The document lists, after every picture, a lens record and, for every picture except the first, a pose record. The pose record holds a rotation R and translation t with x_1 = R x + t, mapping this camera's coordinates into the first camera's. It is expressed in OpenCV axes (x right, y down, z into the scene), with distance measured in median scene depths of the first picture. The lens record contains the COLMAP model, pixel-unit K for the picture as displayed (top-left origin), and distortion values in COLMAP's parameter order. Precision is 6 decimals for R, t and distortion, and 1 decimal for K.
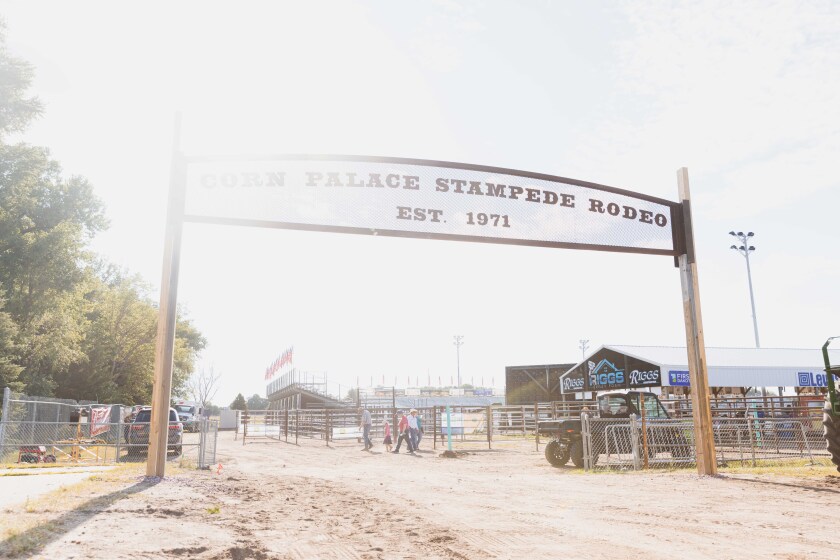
lens RADIAL K [[638.1, 0, 420.0], [0, 638.1, 280.0], [0, 0, 1]] dist [-0.006729, -0.004244]
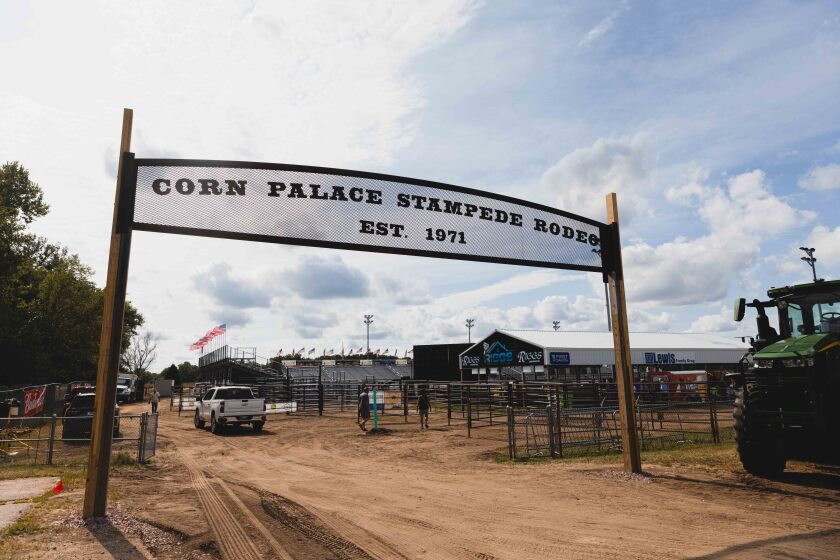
lens RADIAL K [[532.3, 0, 420.0], [0, 532.3, 280.0], [0, 0, 1]] dist [0.004935, 0.001877]
pose [[0.987512, 0.023575, 0.155770, -0.065503], [-0.027052, 0.999429, 0.020236, -0.037750], [-0.155204, -0.024197, 0.987586, 0.144043]]
